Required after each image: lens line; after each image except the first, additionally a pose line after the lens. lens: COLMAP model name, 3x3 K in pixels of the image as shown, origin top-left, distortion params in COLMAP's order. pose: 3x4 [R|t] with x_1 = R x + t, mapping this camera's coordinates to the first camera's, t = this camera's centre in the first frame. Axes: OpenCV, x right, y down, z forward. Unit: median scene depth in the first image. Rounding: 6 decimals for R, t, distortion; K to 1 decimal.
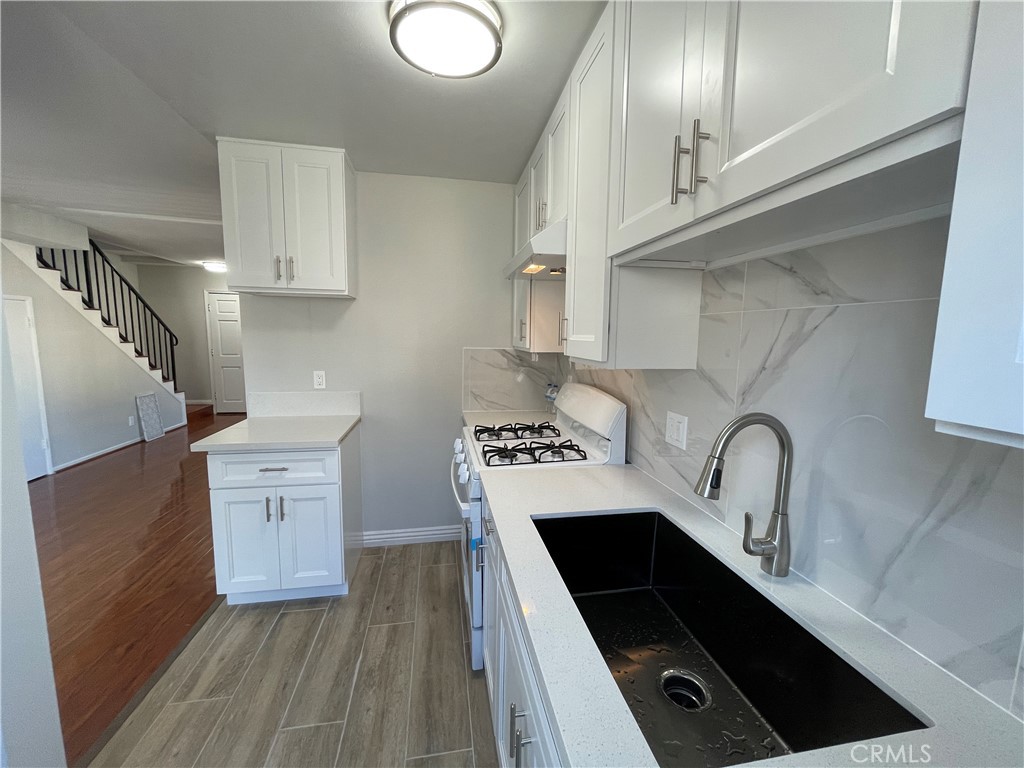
lens RADIAL K [[412.9, 0, 512.0], [0, 412.9, 384.0], [0, 0, 1]] dist [-0.003687, -0.000183]
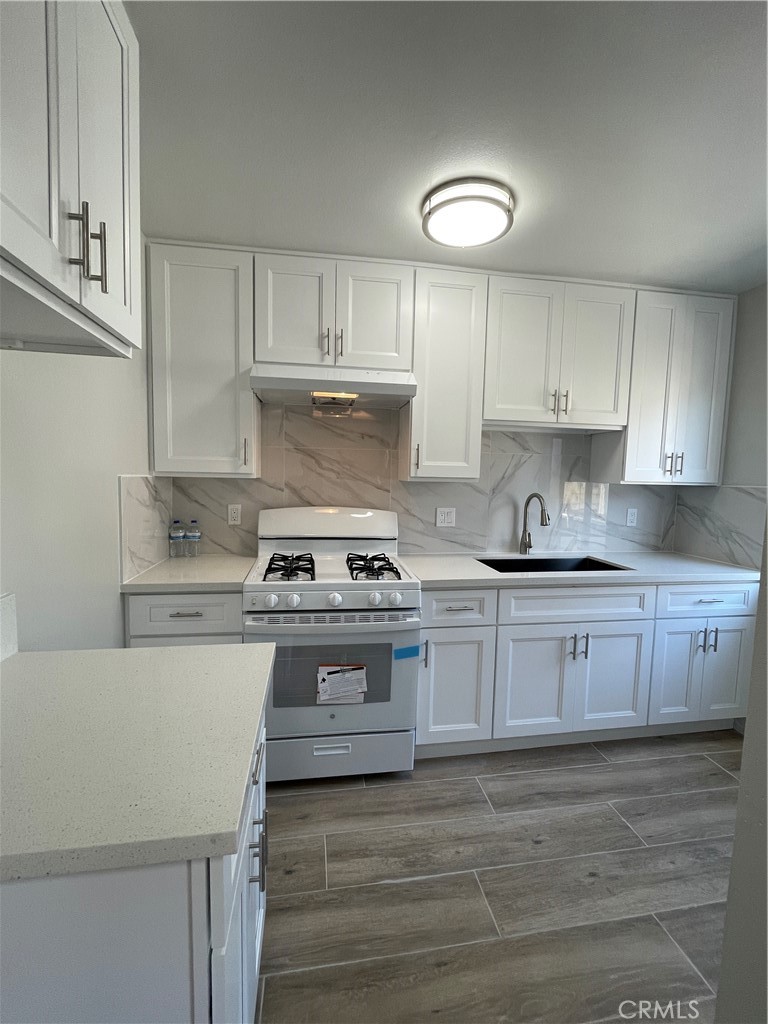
lens RADIAL K [[442.7, 0, 384.0], [0, 442.7, 512.0], [0, 0, 1]] dist [-0.003604, -0.000413]
pose [[0.019017, -0.098379, 0.994967, -1.192719], [0.100472, 0.990298, 0.095997, -0.094416], [-0.994758, 0.098141, 0.028717, 0.983845]]
